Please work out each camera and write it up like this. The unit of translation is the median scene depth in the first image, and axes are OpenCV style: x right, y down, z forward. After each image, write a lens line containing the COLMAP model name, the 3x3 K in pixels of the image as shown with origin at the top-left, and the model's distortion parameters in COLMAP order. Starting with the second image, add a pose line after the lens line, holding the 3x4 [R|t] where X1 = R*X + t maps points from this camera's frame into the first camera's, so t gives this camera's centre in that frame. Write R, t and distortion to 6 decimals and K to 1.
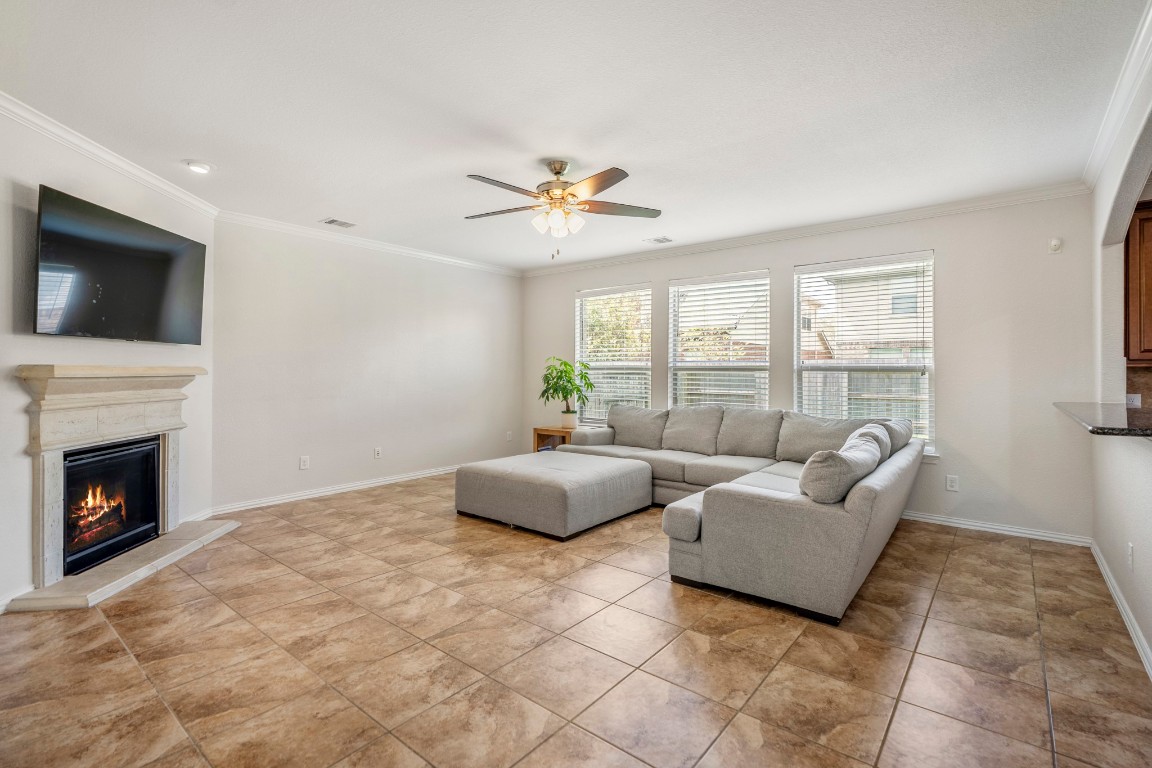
lens RADIAL K [[530.2, 0, 578.3], [0, 530.2, 369.6], [0, 0, 1]] dist [-0.003088, -0.000833]
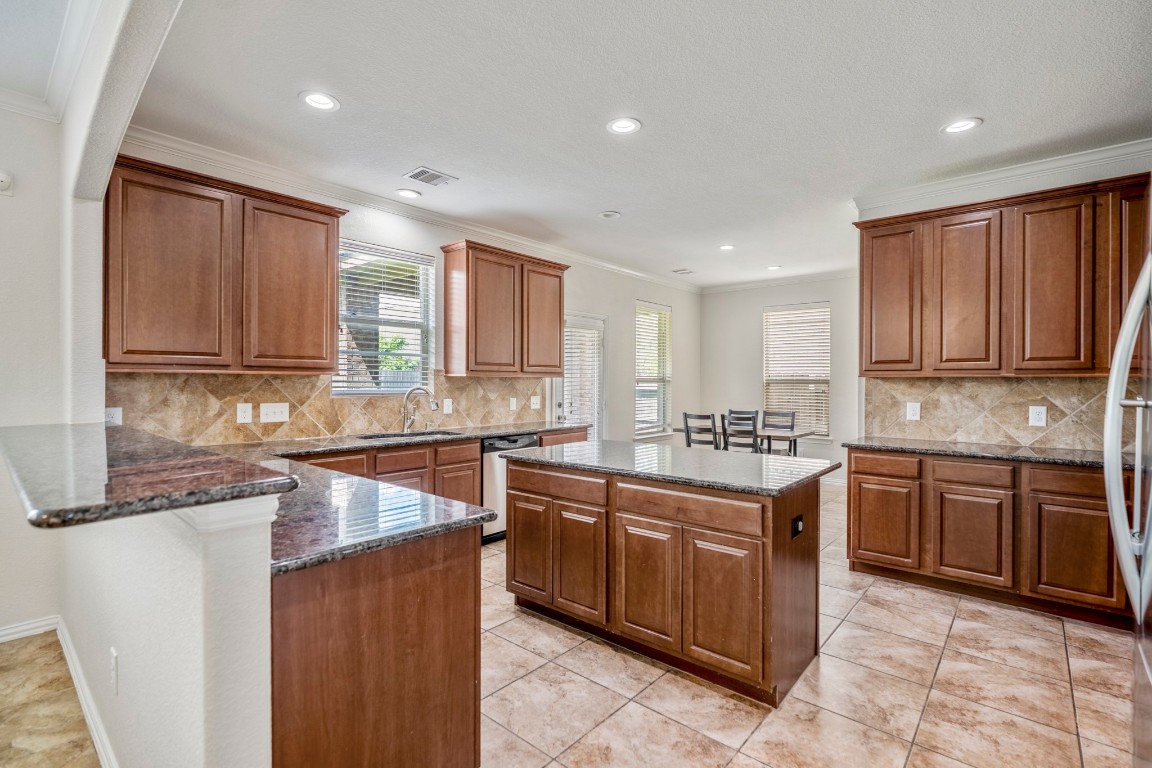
lens RADIAL K [[529.3, 0, 576.0], [0, 529.3, 384.0], [0, 0, 1]] dist [-0.001537, -0.000199]
pose [[0.034607, -0.005445, 0.999386, 0.331399], [-0.008495, 0.999947, 0.005742, 0.001654], [-0.999365, -0.008688, 0.034559, 0.325502]]
